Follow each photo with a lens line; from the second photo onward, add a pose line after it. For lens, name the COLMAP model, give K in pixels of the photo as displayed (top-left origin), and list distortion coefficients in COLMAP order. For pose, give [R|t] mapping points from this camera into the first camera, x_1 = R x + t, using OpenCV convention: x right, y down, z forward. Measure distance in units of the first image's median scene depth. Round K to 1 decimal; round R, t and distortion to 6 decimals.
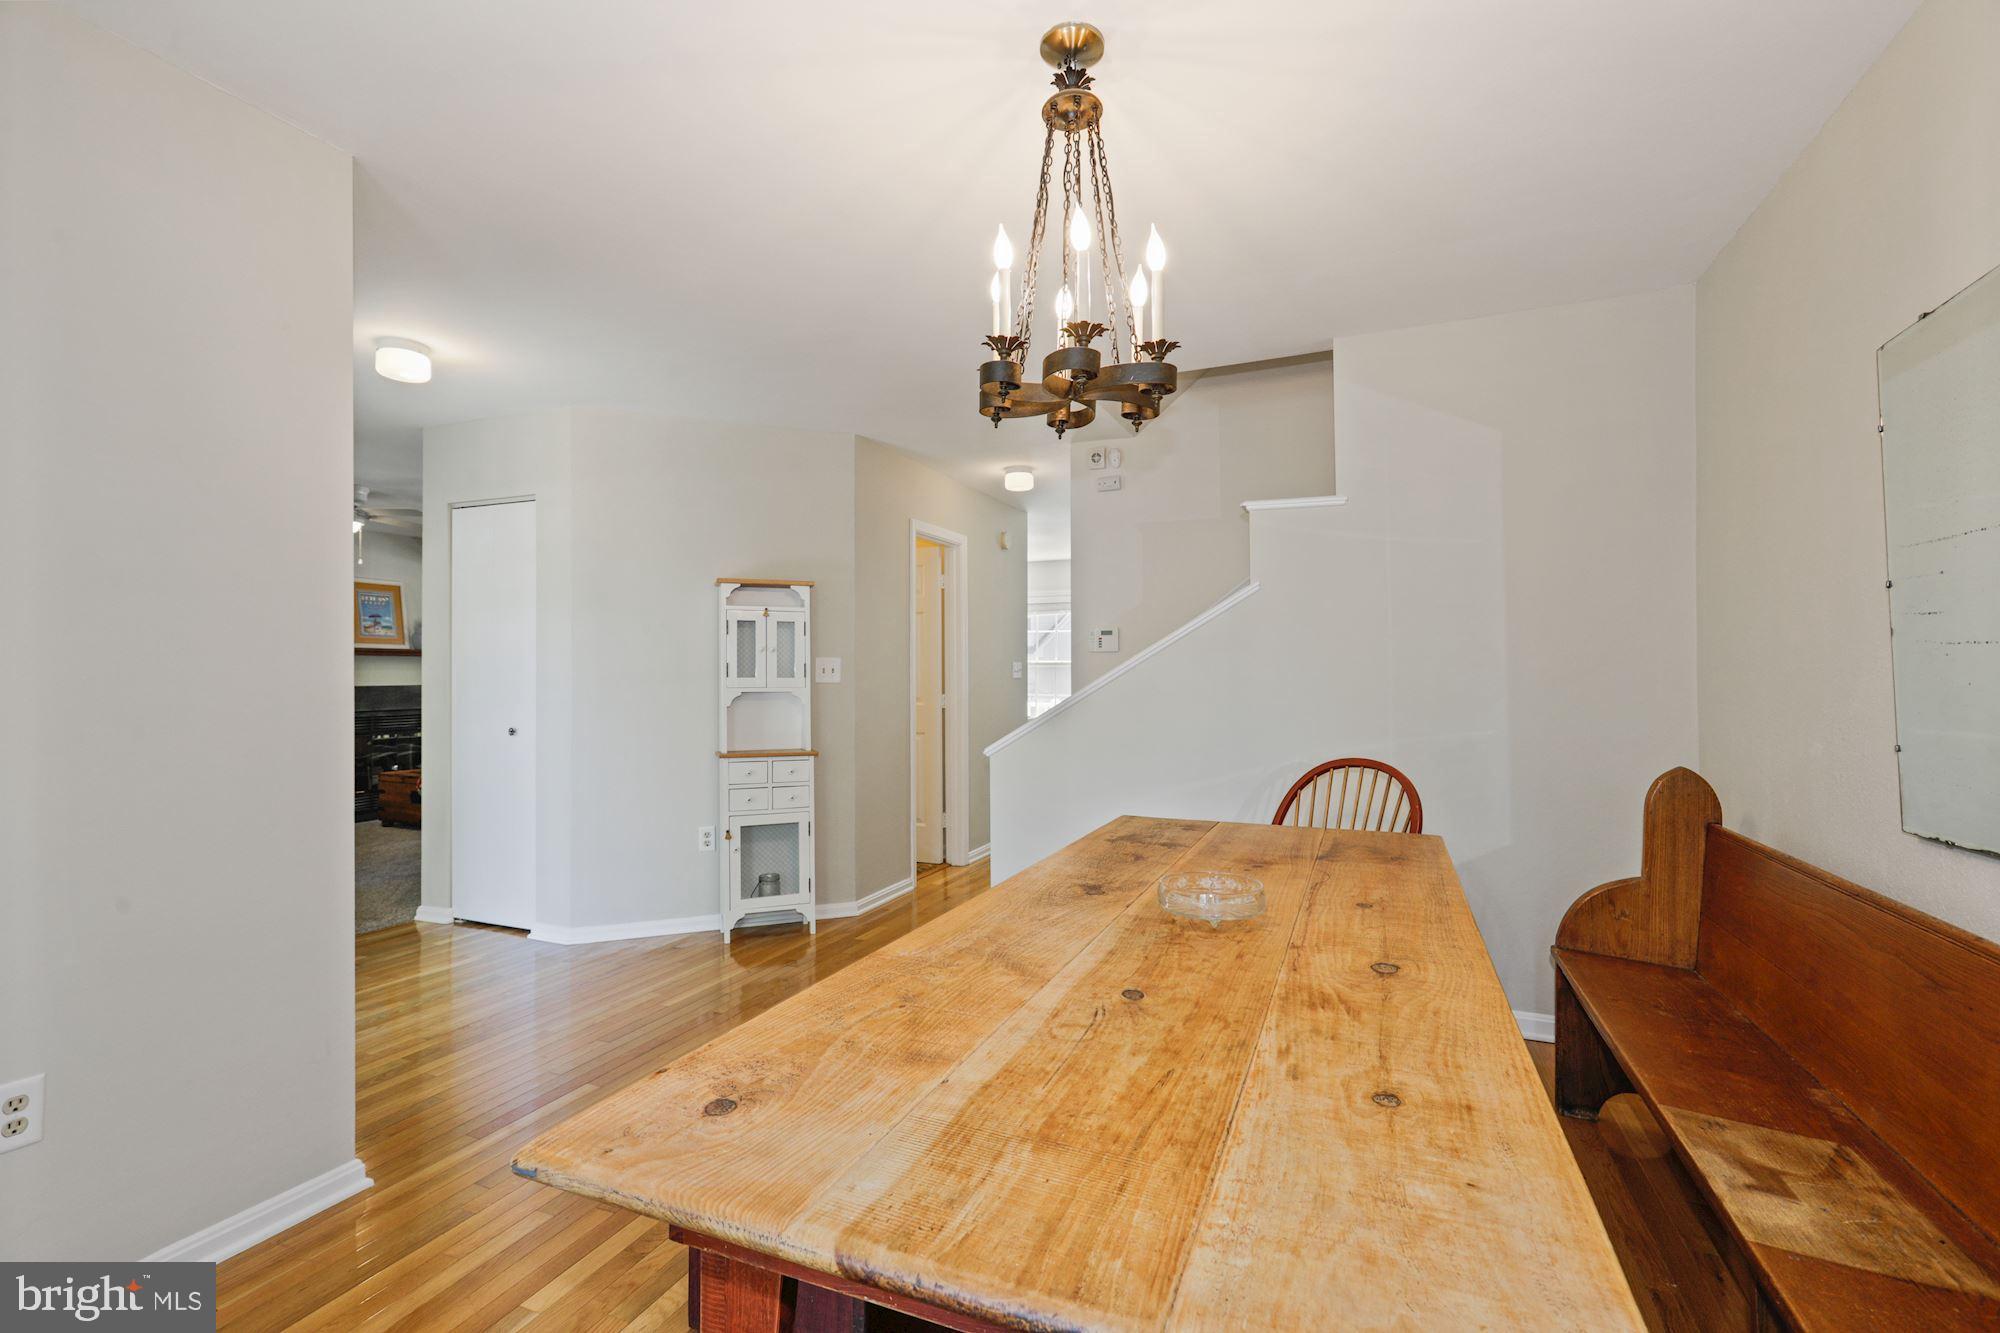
lens RADIAL K [[888.2, 0, 1004.2], [0, 888.2, 660.9], [0, 0, 1]] dist [-0.000898, -0.005225]
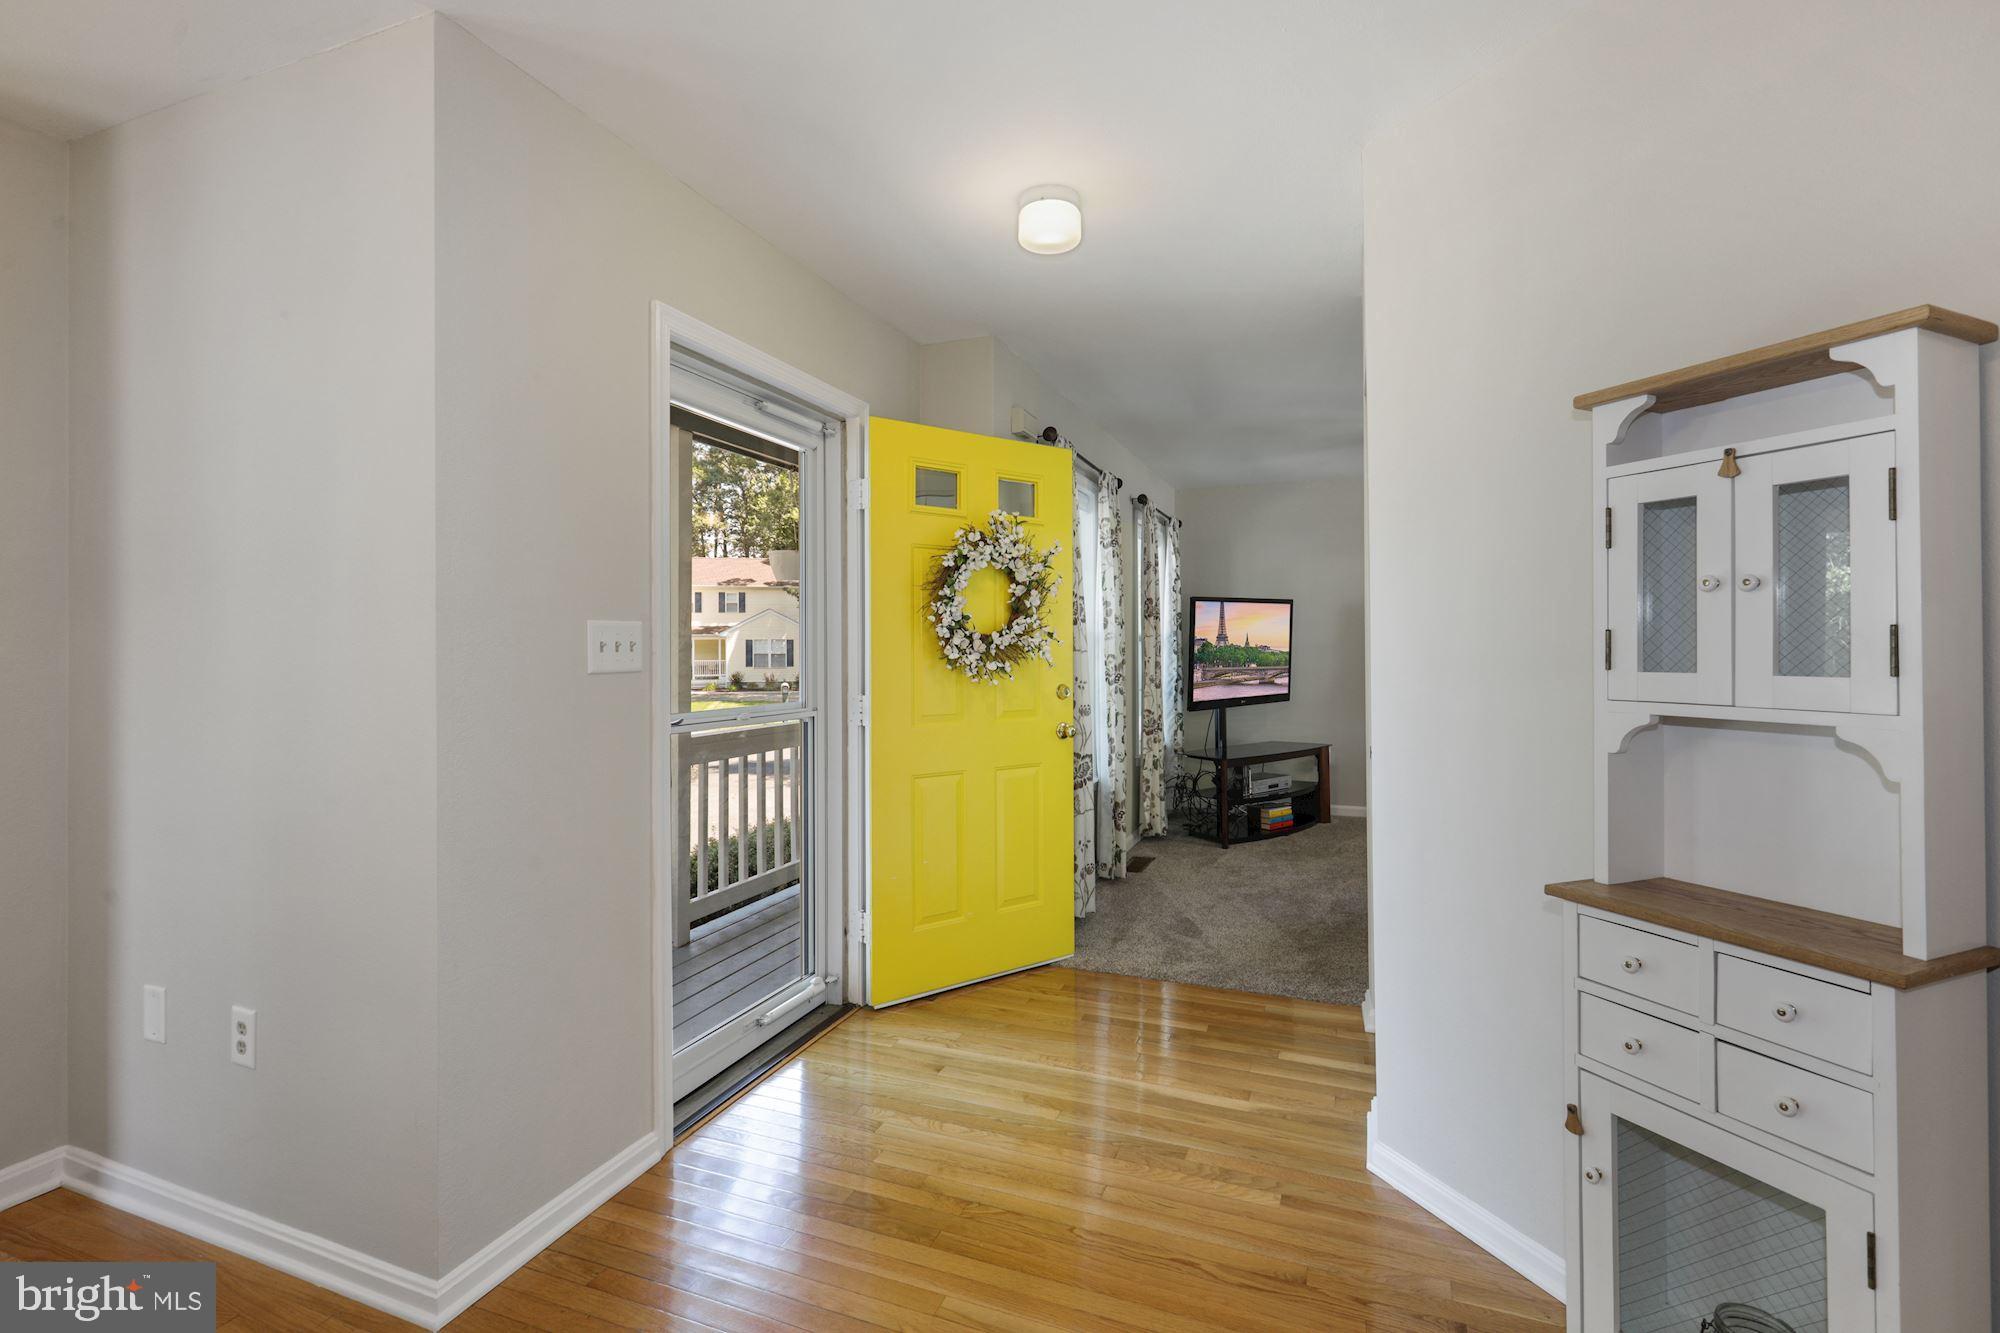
lens RADIAL K [[888.2, 0, 999.6], [0, 888.2, 655.8], [0, 0, 1]] dist [-0.000898, -0.005225]
pose [[0.065764, -0.000141, -0.997835, 0.021566], [-0.001501, 0.999999, -0.000240, 0.013087], [0.997834, 0.001514, 0.065764, 0.728690]]
